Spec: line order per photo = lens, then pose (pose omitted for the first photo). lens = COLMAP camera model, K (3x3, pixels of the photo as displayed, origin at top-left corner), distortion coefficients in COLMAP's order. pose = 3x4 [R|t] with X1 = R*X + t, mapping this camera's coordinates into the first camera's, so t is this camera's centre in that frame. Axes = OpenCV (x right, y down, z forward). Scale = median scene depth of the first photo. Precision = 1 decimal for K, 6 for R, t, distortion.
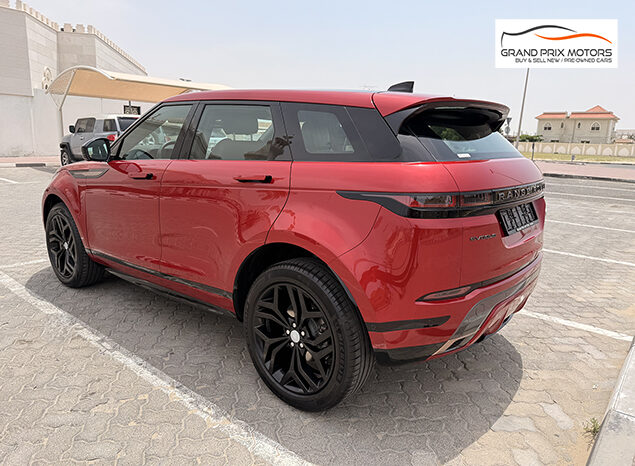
lens RADIAL K [[475.2, 0, 298.6], [0, 475.2, 224.0], [0, 0, 1]] dist [0.037168, -0.051115]
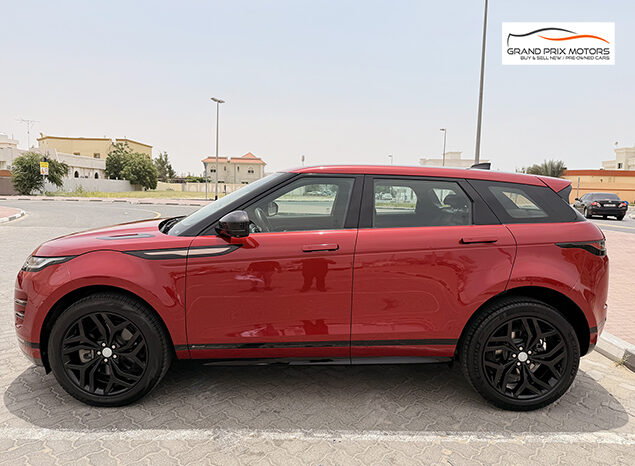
lens RADIAL K [[475.2, 0, 319.5], [0, 475.2, 227.9], [0, 0, 1]] dist [0.037168, -0.051115]
pose [[0.728951, -0.073299, 0.680631, -0.231648], [0.122174, 0.992219, -0.023993, -0.027796], [-0.673576, 0.100645, 0.732234, 0.066880]]
